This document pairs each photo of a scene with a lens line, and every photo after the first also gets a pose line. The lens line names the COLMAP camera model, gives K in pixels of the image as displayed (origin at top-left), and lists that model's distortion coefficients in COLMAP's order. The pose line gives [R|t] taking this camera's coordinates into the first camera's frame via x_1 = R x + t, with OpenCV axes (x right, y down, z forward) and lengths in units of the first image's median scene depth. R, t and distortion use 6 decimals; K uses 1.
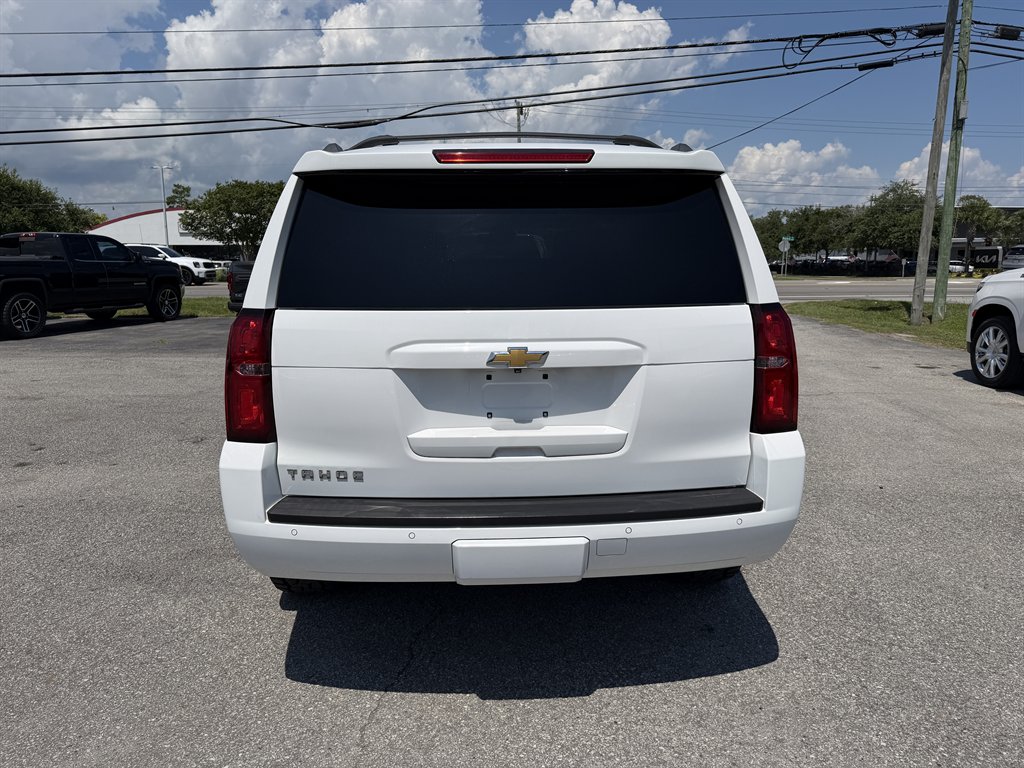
lens RADIAL K [[729.2, 0, 521.3], [0, 729.2, 377.1], [0, 0, 1]] dist [0.036985, -0.040422]
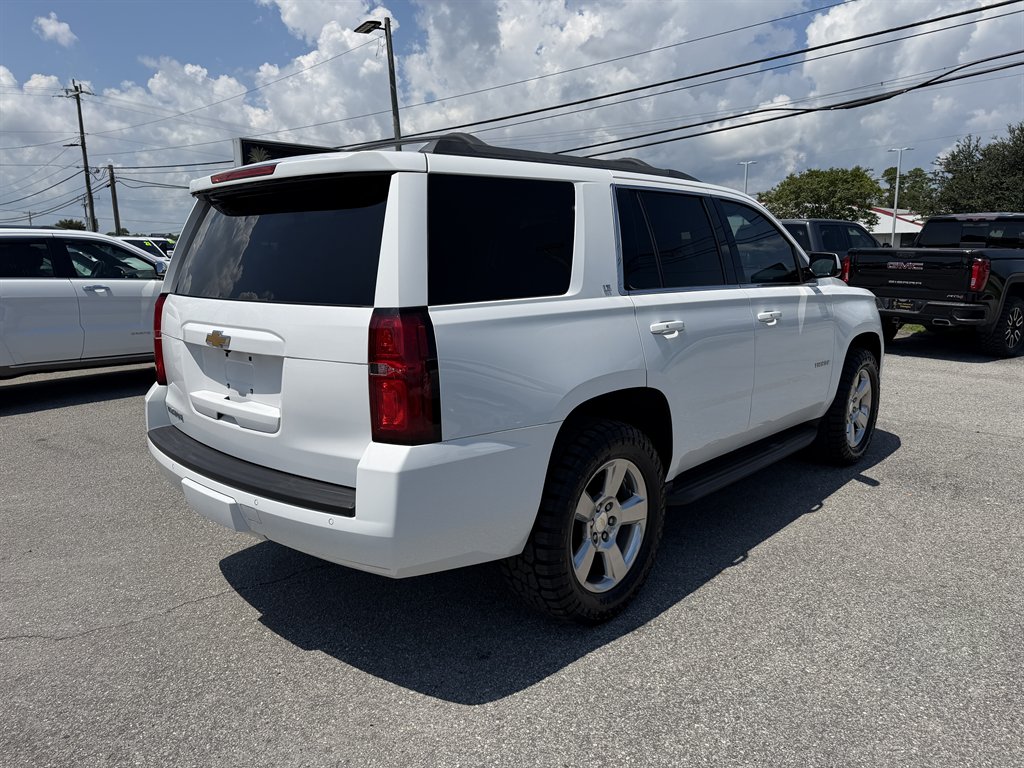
lens RADIAL K [[729.2, 0, 511.6], [0, 729.2, 375.6], [0, 0, 1]] dist [0.036985, -0.040422]
pose [[0.703548, 0.118463, -0.700704, 1.133954], [-0.110268, 0.992264, 0.057039, -0.085969], [0.702040, 0.037135, 0.711168, 0.445491]]
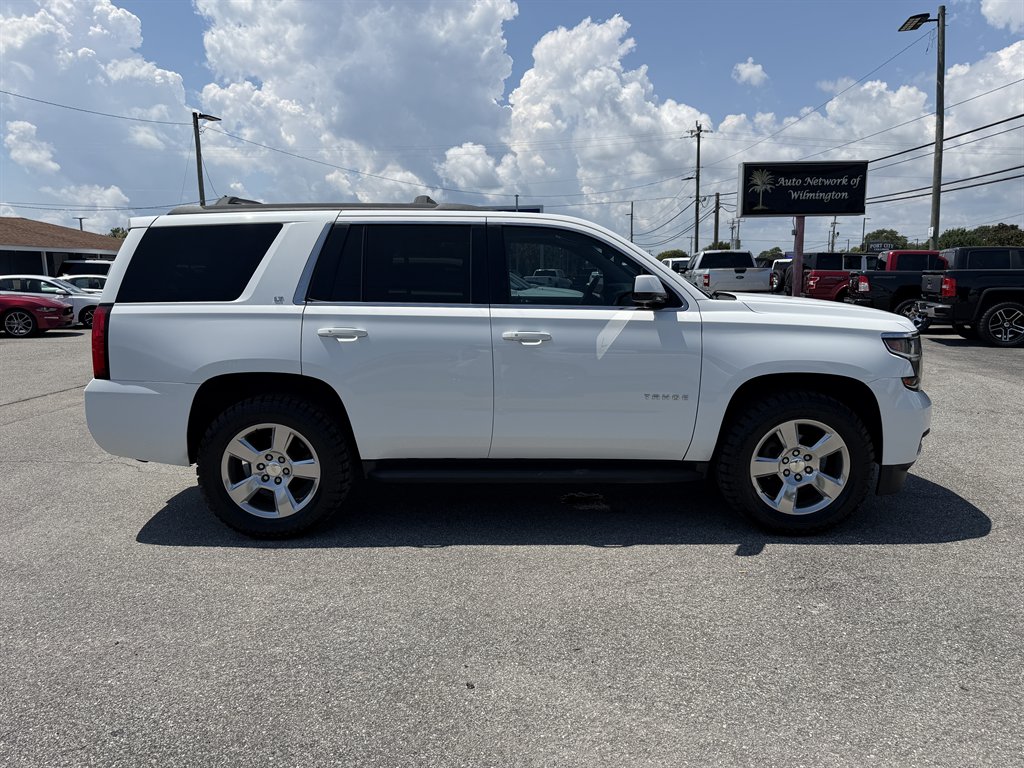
lens RADIAL K [[729.2, 0, 514.7], [0, 729.2, 379.4], [0, 0, 1]] dist [0.036985, -0.040422]
pose [[-0.048270, 0.148353, -0.987756, 2.062233], [-0.153803, 0.976010, 0.154105, -0.346950], [0.986922, 0.159359, -0.024294, 2.056316]]
